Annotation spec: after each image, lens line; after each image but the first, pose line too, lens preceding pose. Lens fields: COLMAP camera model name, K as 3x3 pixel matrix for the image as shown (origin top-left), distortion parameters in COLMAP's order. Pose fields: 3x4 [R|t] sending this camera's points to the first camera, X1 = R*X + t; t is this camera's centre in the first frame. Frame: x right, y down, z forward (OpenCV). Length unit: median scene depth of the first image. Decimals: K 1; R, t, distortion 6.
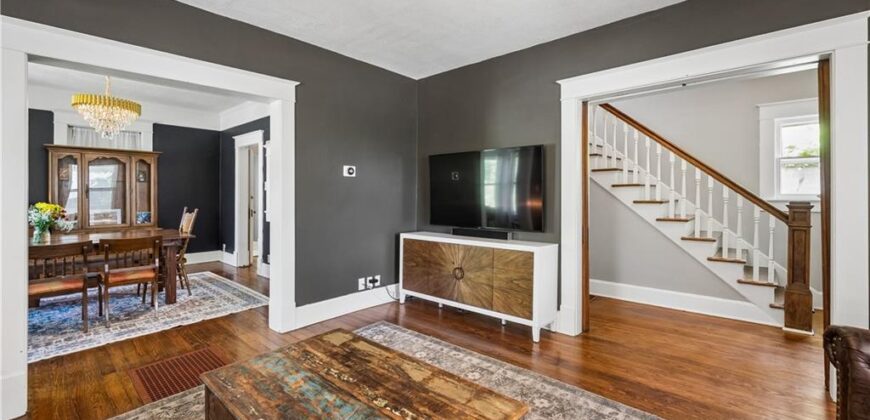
lens RADIAL K [[360.2, 0, 436.7], [0, 360.2, 196.5], [0, 0, 1]] dist [-0.000158, -0.000101]
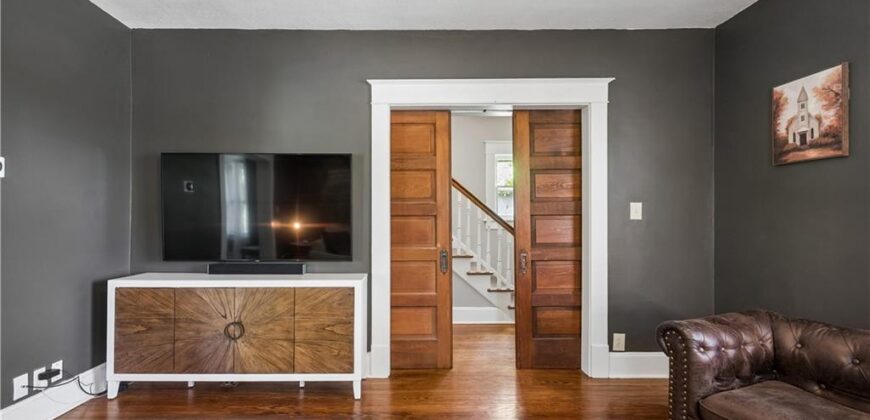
lens RADIAL K [[390.4, 0, 432.5], [0, 390.4, 217.8], [0, 0, 1]] dist [0.000181, -0.000221]
pose [[0.746792, -0.000118, 0.665058, -0.143272], [-0.001833, 0.999996, 0.002235, -0.001143], [-0.665055, -0.002888, 0.746788, 0.196163]]
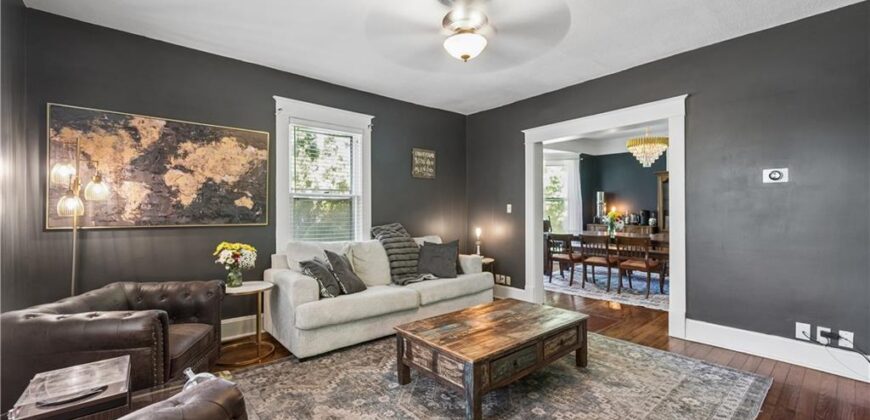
lens RADIAL K [[361.3, 0, 435.0], [0, 361.3, 210.0], [0, 0, 1]] dist [-0.000220, -0.000085]
pose [[-0.138527, 0.008515, -0.990322, 0.618522], [0.002568, 0.999963, 0.008239, -0.005351], [0.990355, -0.001402, -0.138544, 0.388006]]
